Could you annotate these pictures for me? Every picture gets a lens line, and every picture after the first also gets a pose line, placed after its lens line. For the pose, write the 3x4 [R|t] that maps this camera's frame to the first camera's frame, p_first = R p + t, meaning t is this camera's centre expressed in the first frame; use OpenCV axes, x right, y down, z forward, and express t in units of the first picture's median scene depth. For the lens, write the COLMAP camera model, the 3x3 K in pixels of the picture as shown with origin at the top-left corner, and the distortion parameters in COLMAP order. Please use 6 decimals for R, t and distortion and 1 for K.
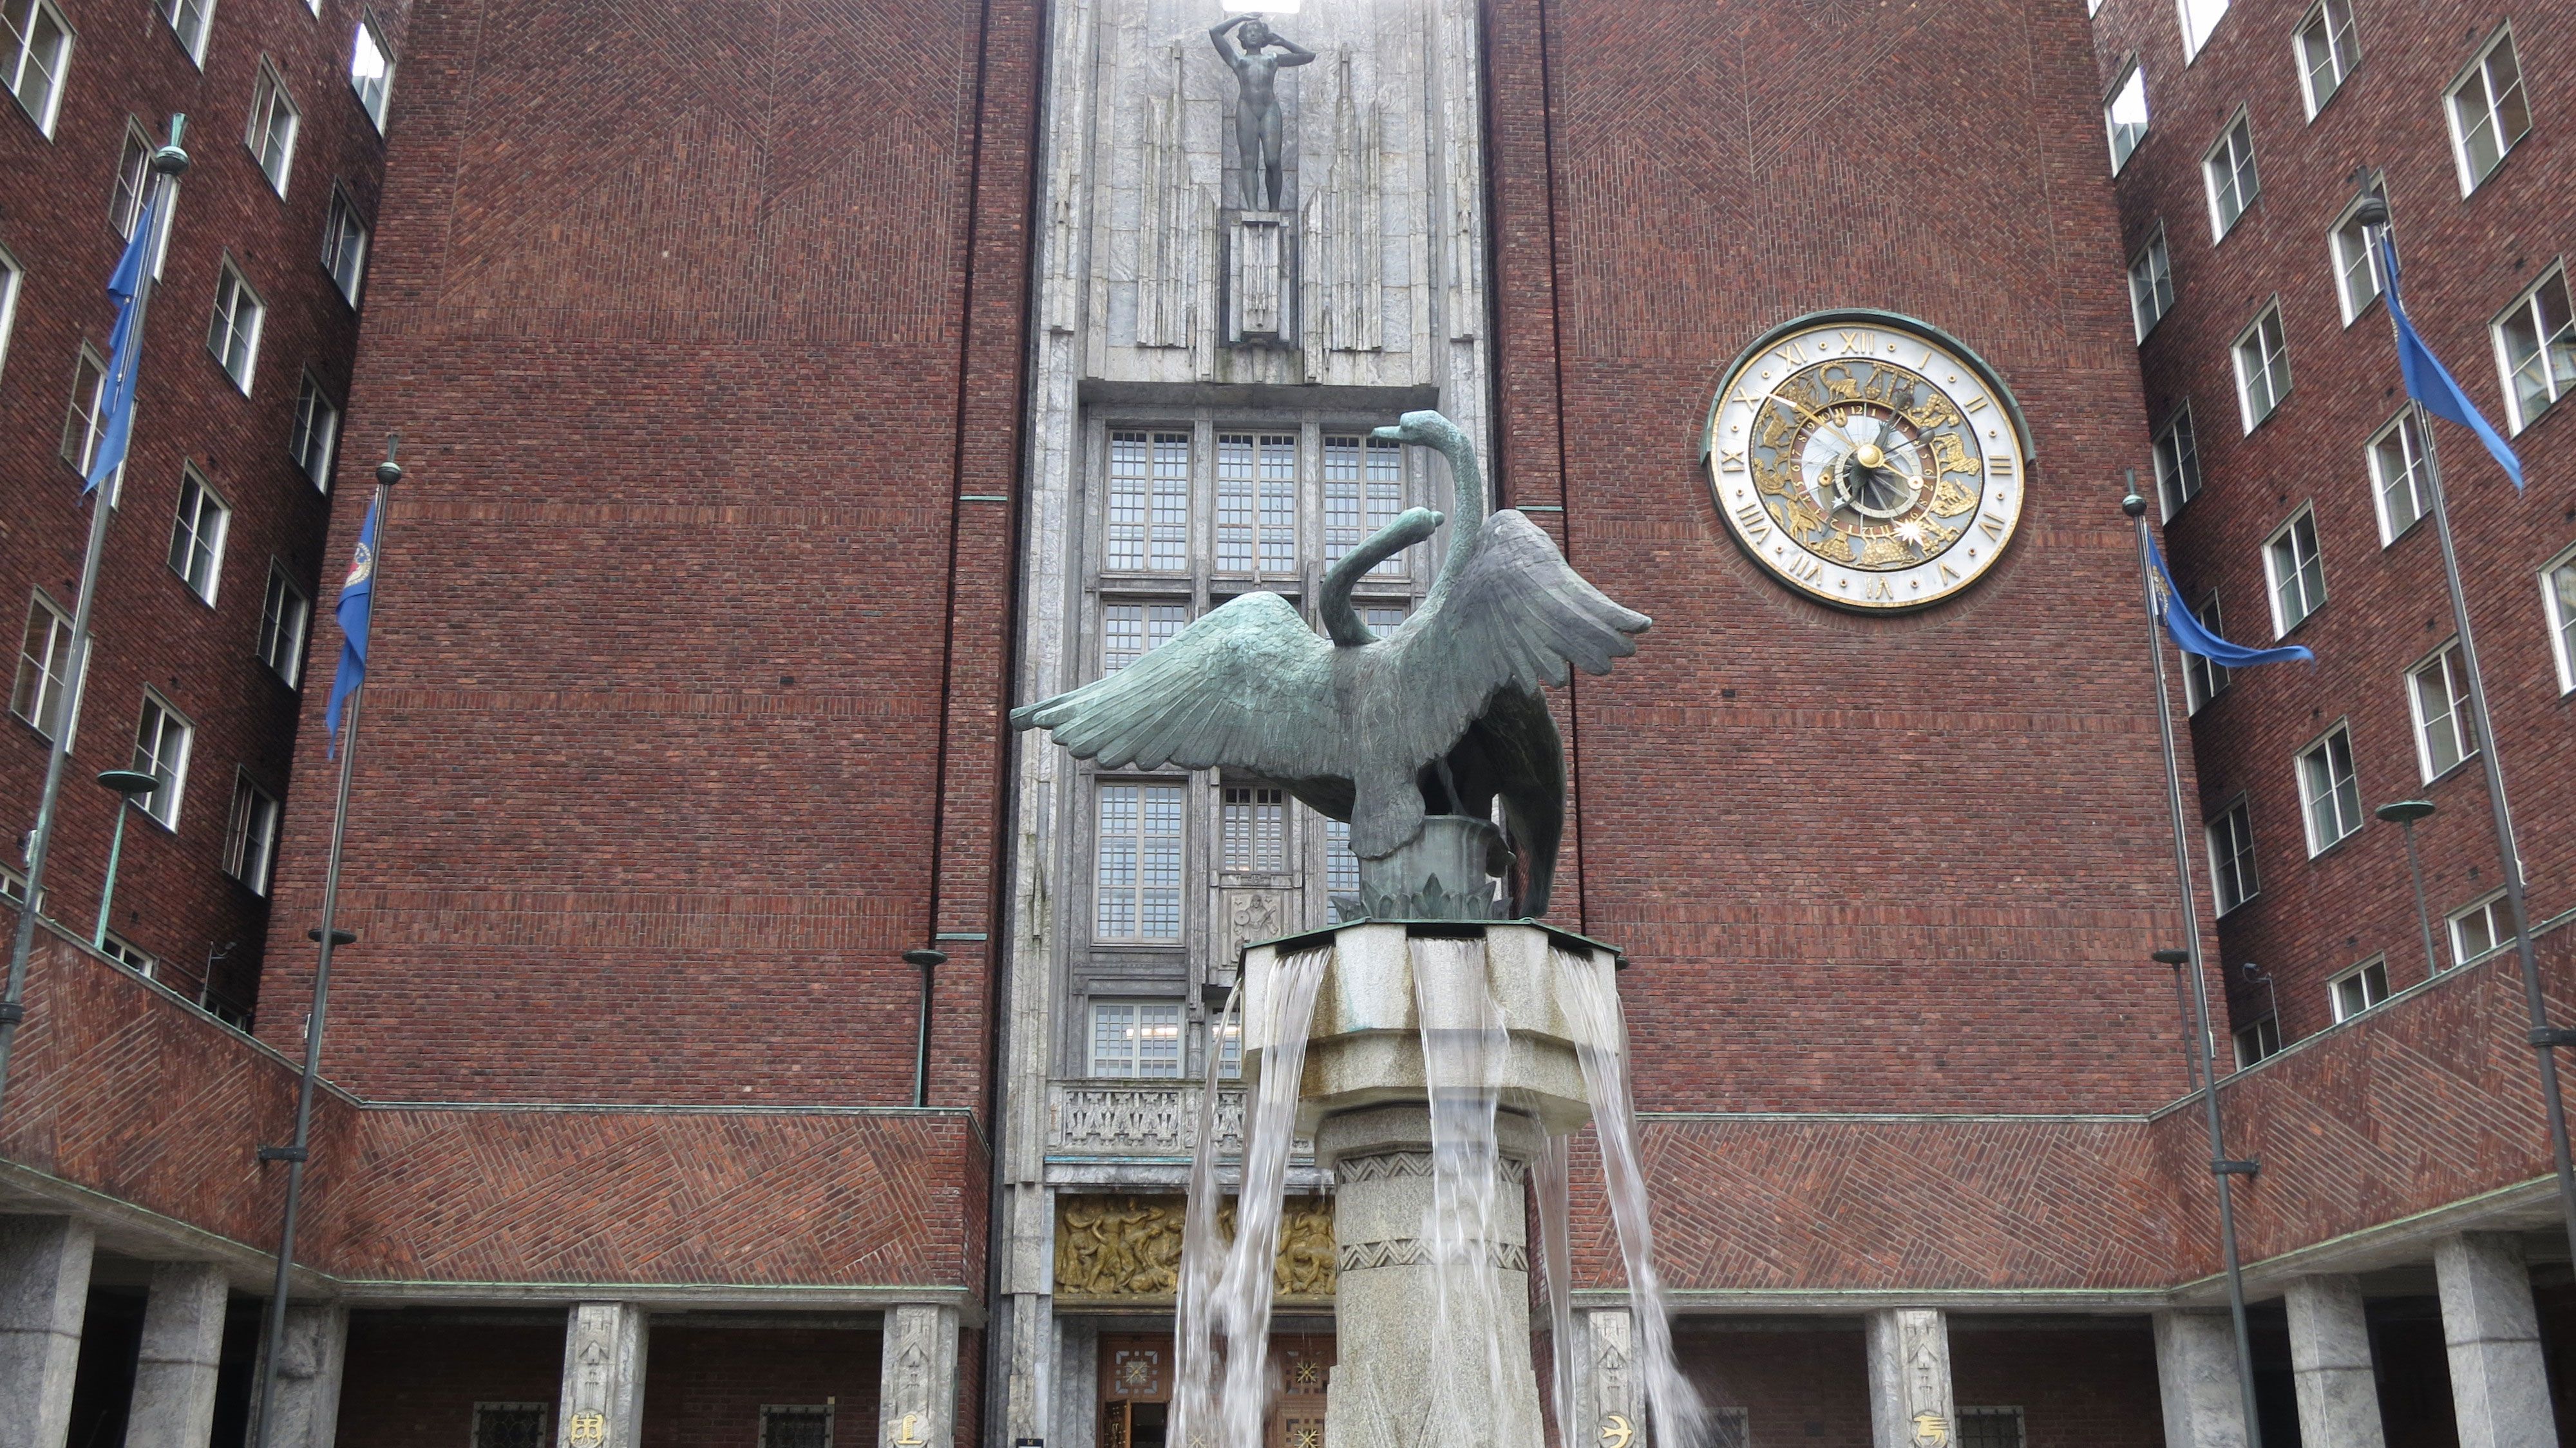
lens RADIAL K [[2247.0, 0, 1291.3], [0, 2247.0, 840.3], [0, 0, 1]] dist [0.118518, -0.008272]
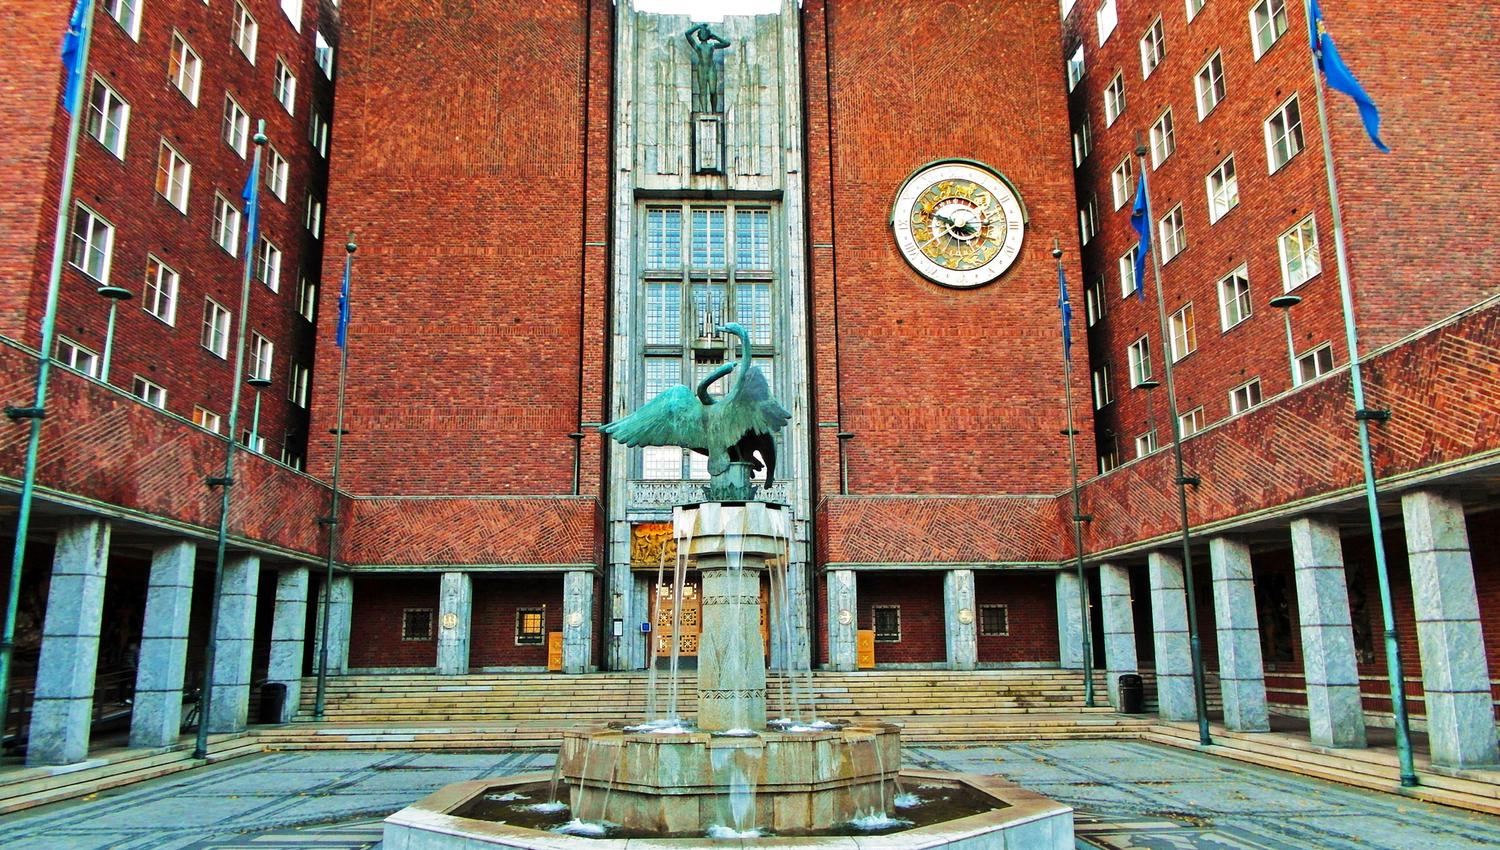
lens RADIAL K [[1077.3, 0, 750.0], [0, 1077.3, 425.0], [0, 0, 1]] dist [0.282160, 0.003496]
pose [[0.999945, -0.006991, -0.007761, 0.039359], [0.007852, 0.993076, 0.117207, -0.094956], [0.006888, -0.117262, 0.993077, -0.196167]]
